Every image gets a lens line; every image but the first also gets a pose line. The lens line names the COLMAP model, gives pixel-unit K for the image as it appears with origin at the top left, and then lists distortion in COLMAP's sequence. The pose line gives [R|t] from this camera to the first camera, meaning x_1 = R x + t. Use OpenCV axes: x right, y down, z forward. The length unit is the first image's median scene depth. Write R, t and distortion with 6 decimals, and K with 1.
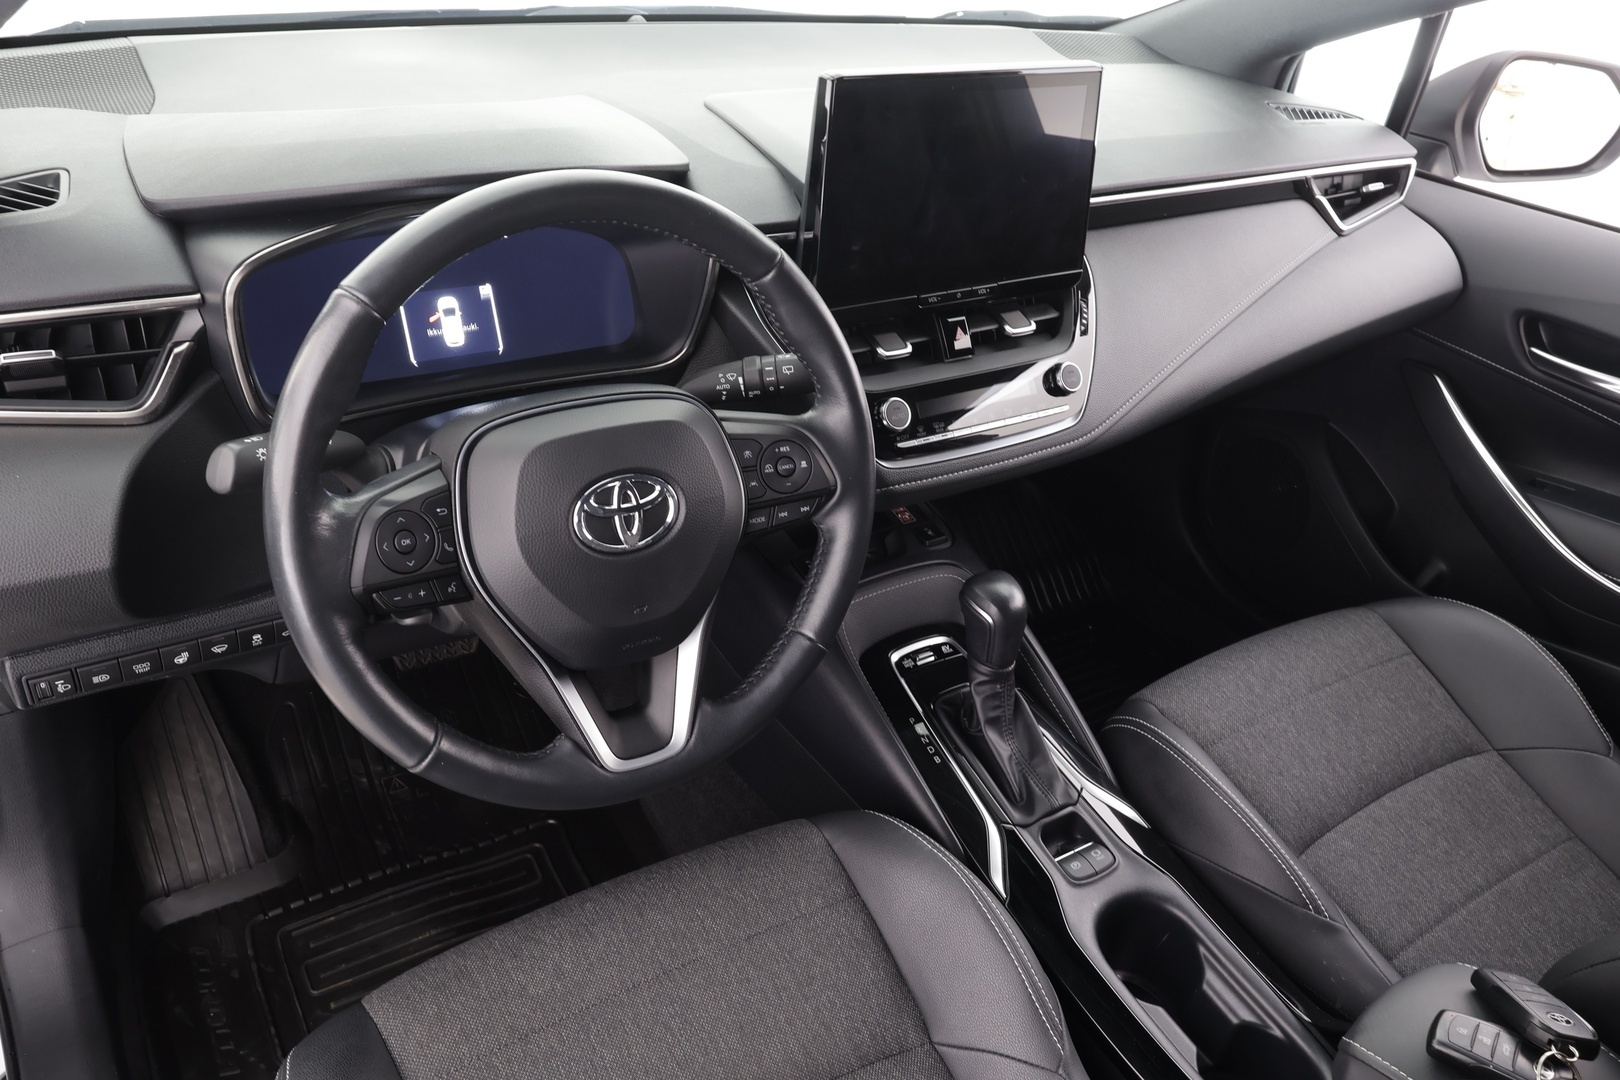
lens RADIAL K [[1231.1, 0, 810.2], [0, 1231.1, 553.6], [0, 0, 1]] dist [0.000048, 0.001658]
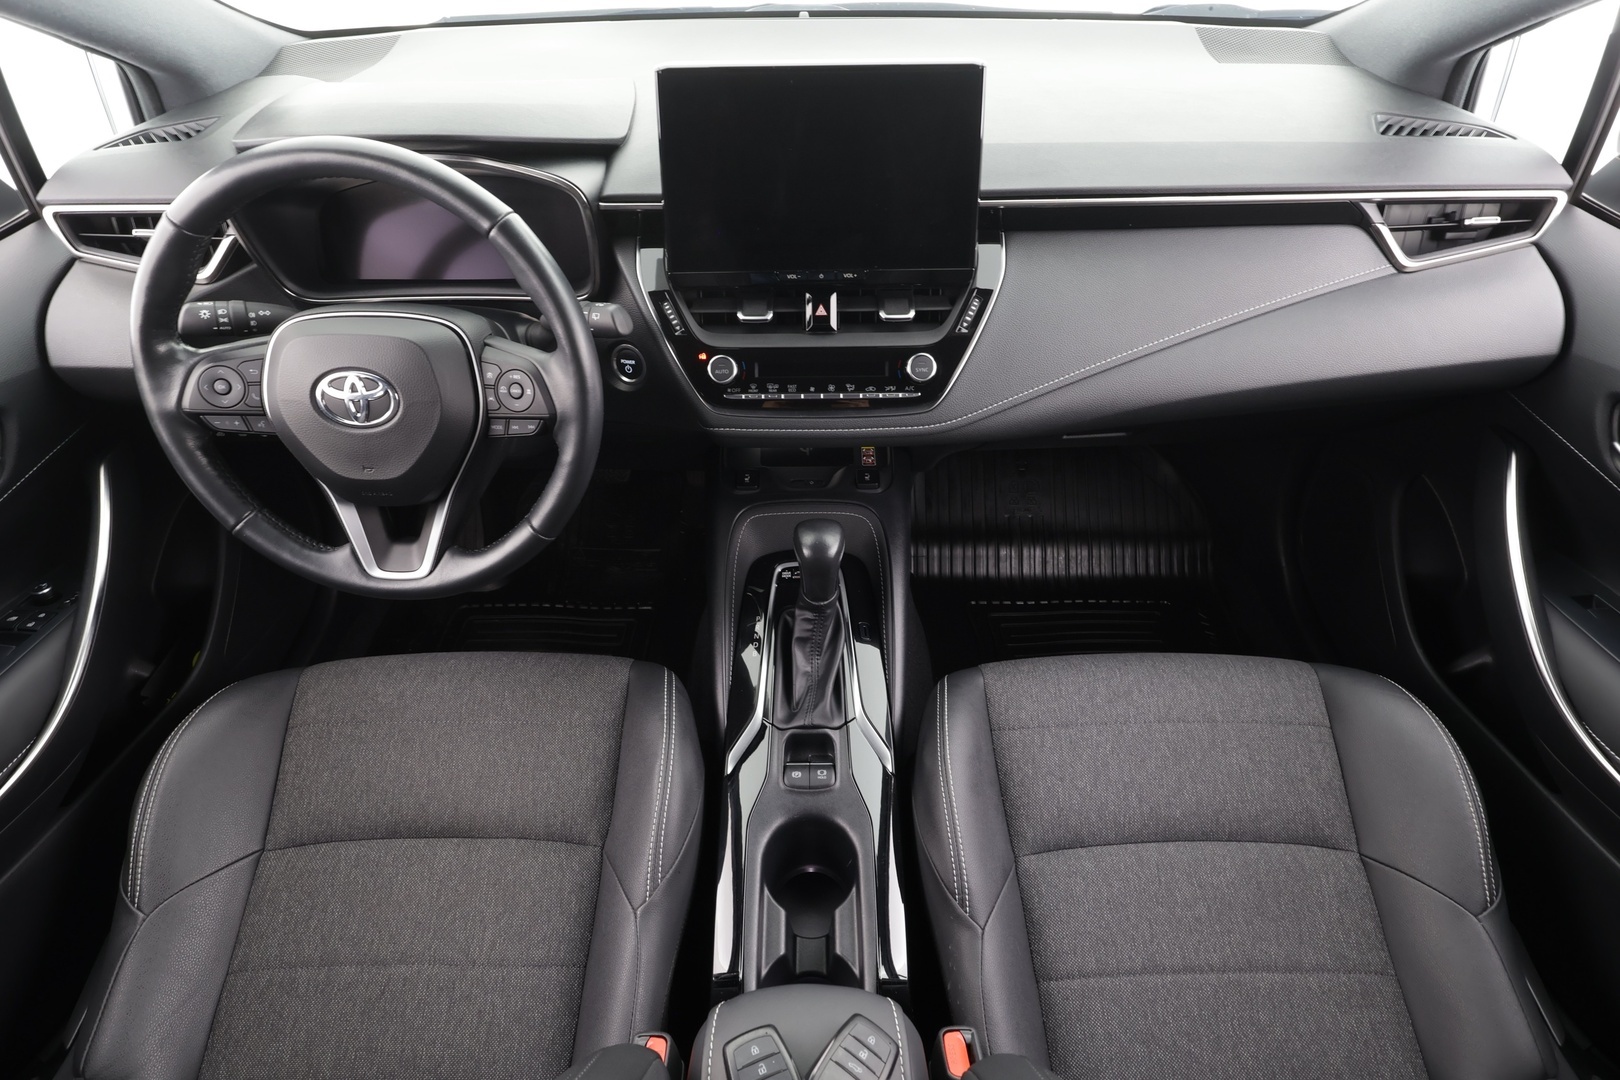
lens RADIAL K [[871.1, 0, 813.6], [0, 871.1, 549.2], [0, 0, 1]] dist [-0.003940, 0.002846]
pose [[0.836776, 0.285515, -0.467213, 0.541060], [-0.217677, 0.956422, 0.194613, -0.119693], [0.502418, -0.061146, 0.862460, 0.281216]]
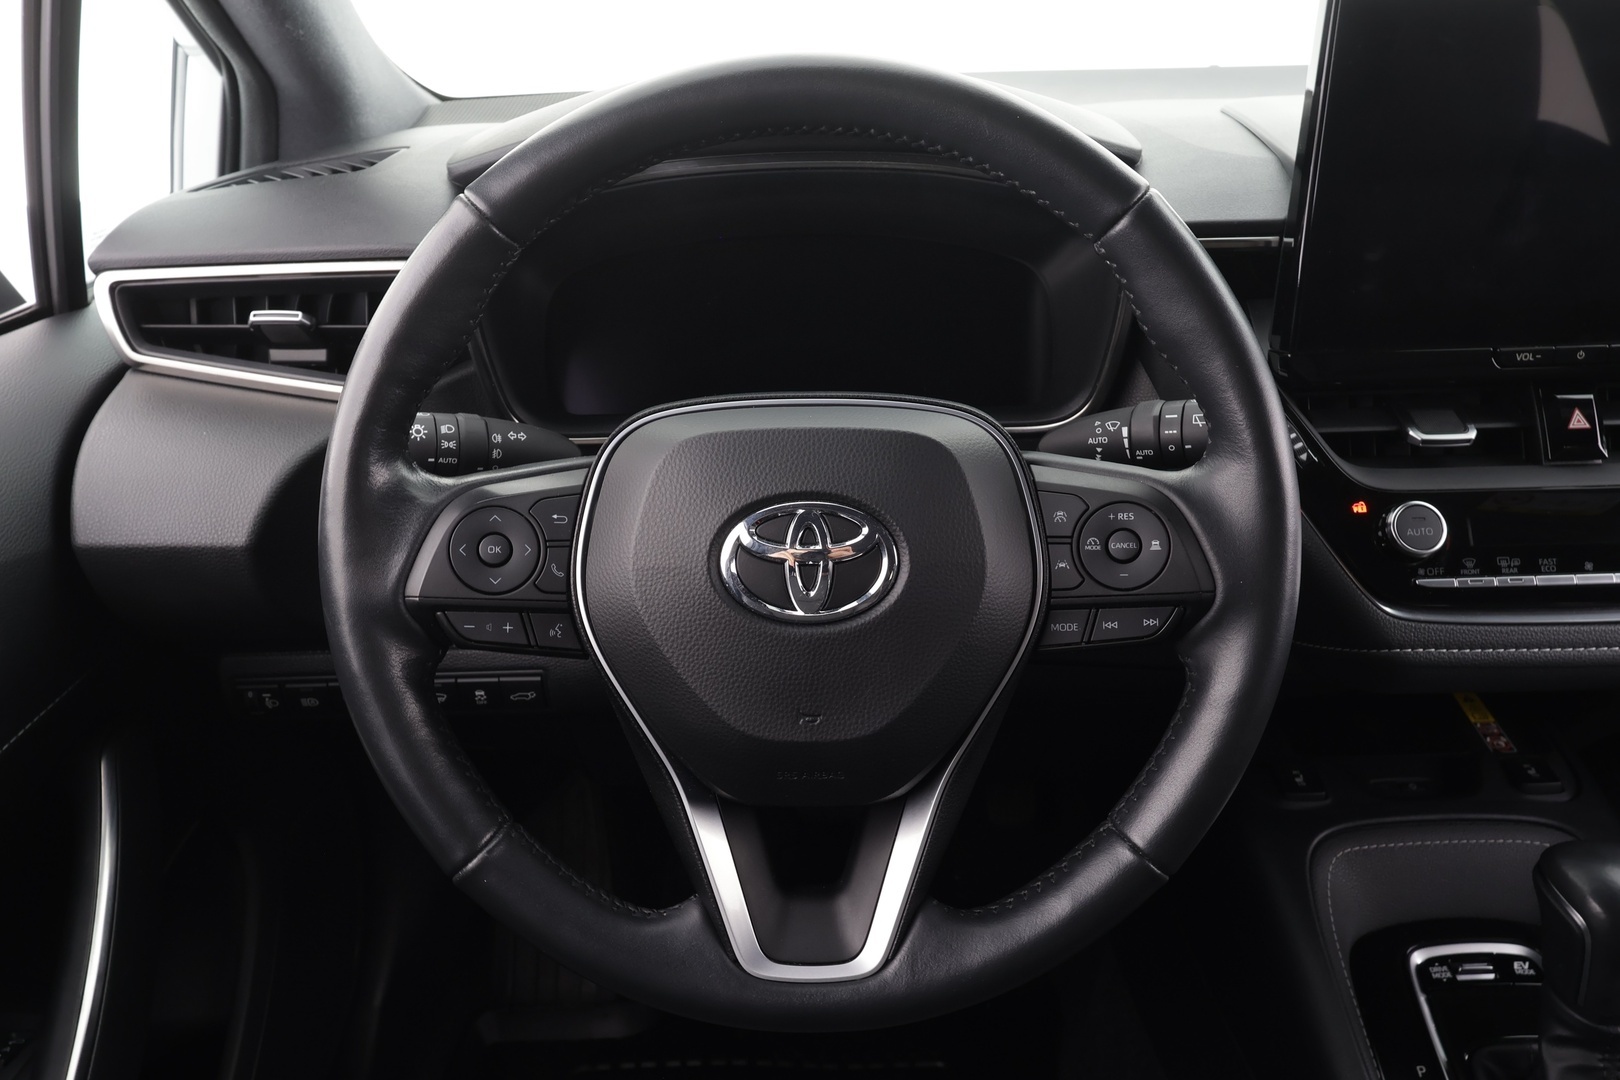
lens RADIAL K [[1270.3, 0, 813.8], [0, 1270.3, 547.1], [0, 0, 1]] dist [0.005220, -0.004786]
pose [[0.841951, 0.102673, -0.529695, 0.138924], [-0.198678, 0.971744, -0.127442, 0.029893], [0.501643, 0.212539, 0.838559, 0.310917]]
